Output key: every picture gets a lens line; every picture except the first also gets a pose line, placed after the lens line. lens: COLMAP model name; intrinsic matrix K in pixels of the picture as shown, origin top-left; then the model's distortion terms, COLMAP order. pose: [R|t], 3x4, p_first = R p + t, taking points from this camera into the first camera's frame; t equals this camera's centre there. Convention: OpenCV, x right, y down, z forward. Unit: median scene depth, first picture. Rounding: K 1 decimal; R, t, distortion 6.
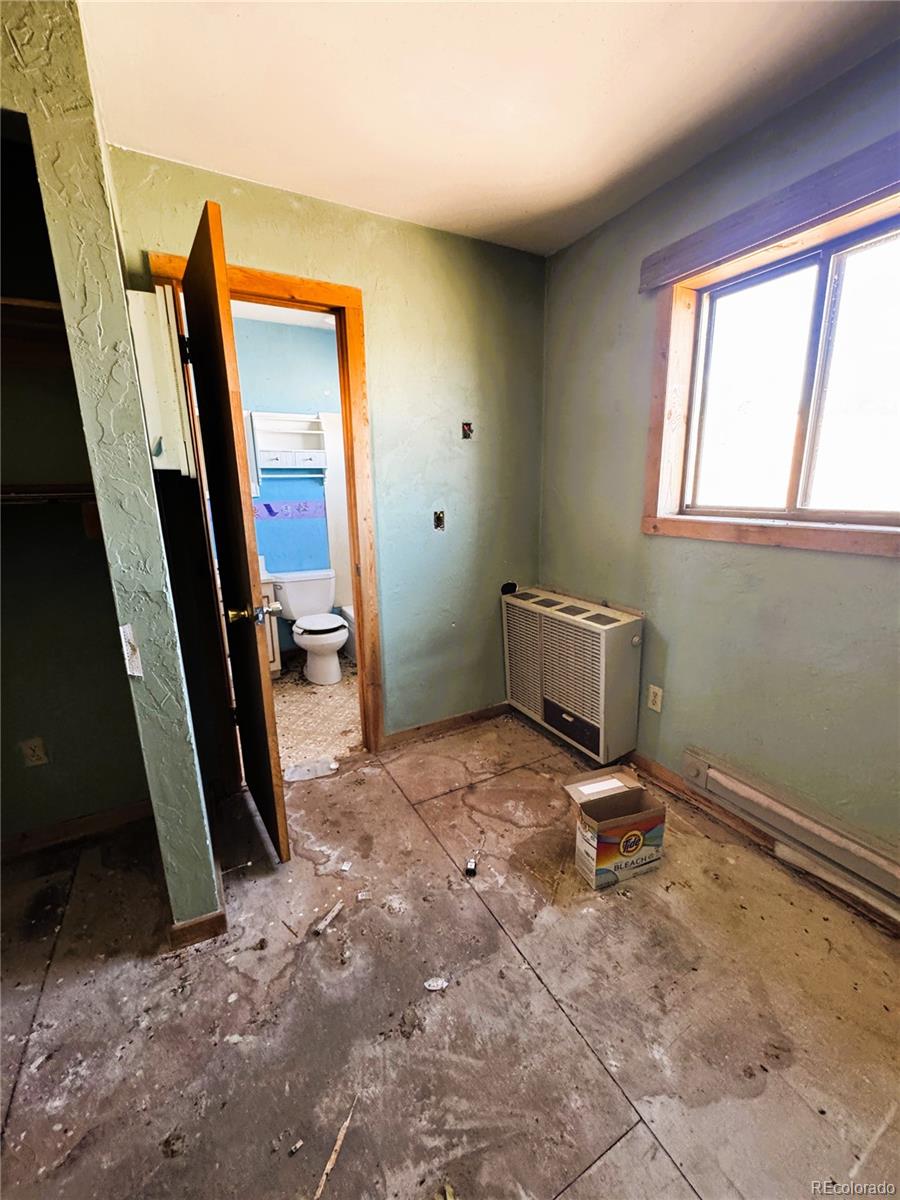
lens RADIAL K [[481.5, 0, 445.7], [0, 481.5, 598.4], [0, 0, 1]] dist [-0.001559, 0.000810]
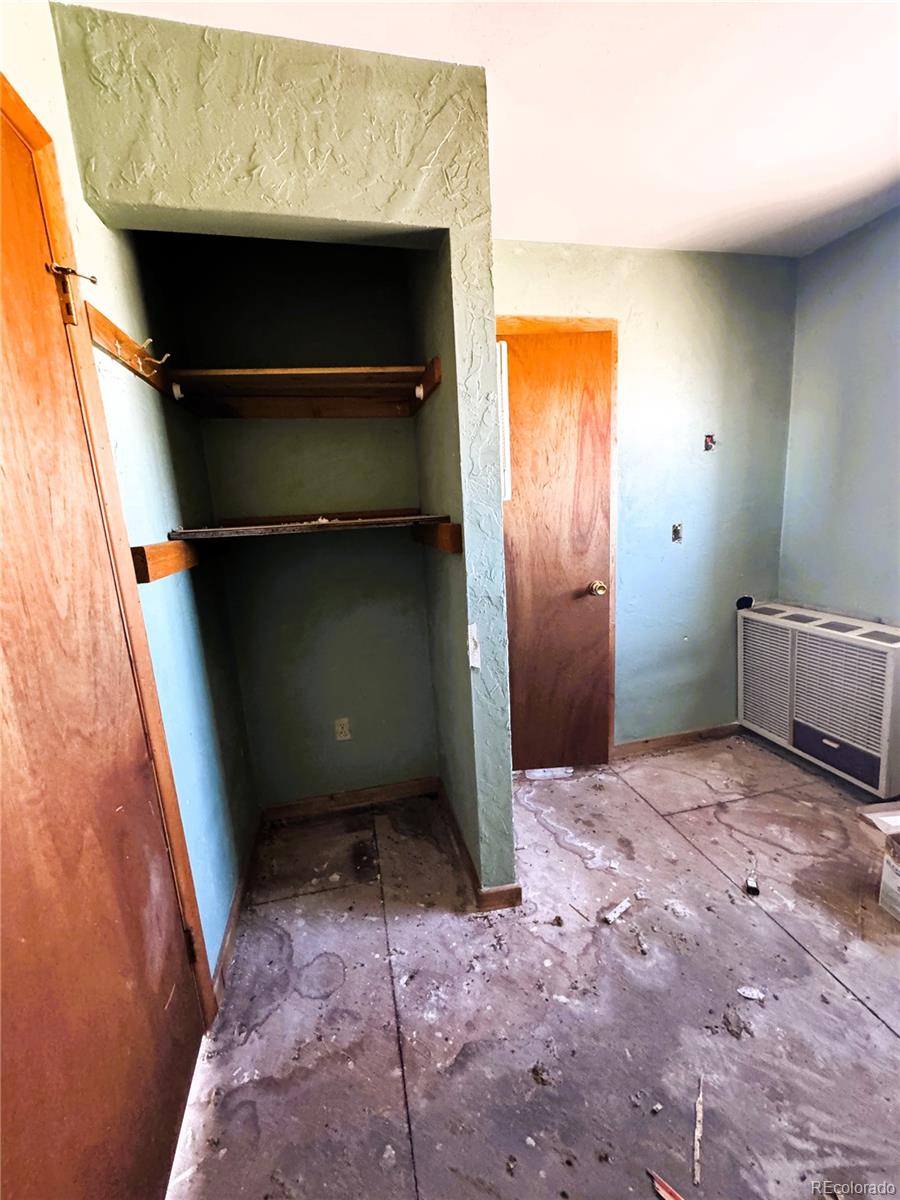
lens RADIAL K [[481.5, 0, 452.2], [0, 481.5, 598.1], [0, 0, 1]] dist [-0.001559, 0.000810]
pose [[0.963630, 0.012850, -0.266930, -0.288004], [-0.022061, 0.999259, -0.031536, 0.021364], [0.266327, 0.036278, 0.963200, -0.125122]]
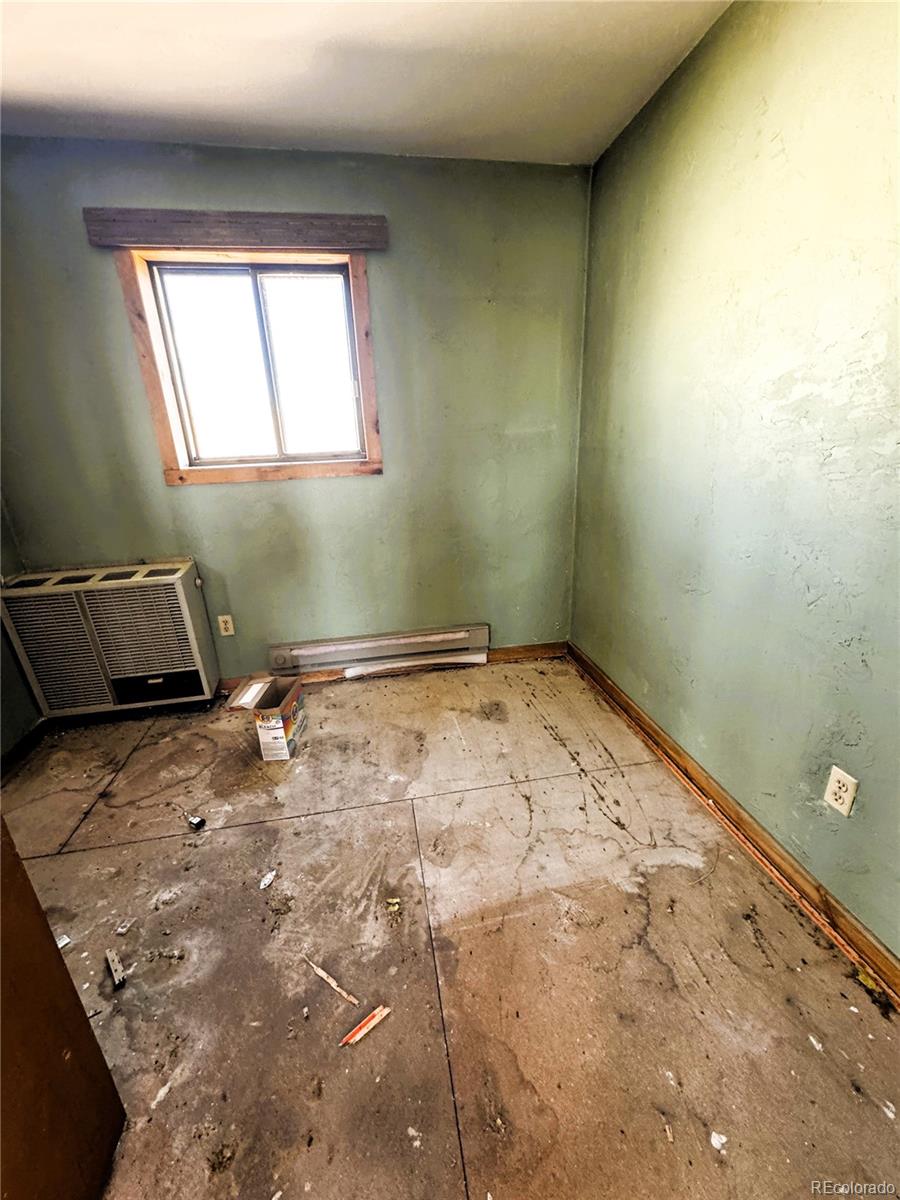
lens RADIAL K [[481.5, 0, 450.7], [0, 481.5, 598.3], [0, 0, 1]] dist [-0.001559, 0.000810]
pose [[0.322867, -0.300588, 0.897443, -0.558087], [0.250196, 0.941600, 0.225367, 0.022820], [-0.912775, 0.151773, 0.379218, 0.060300]]
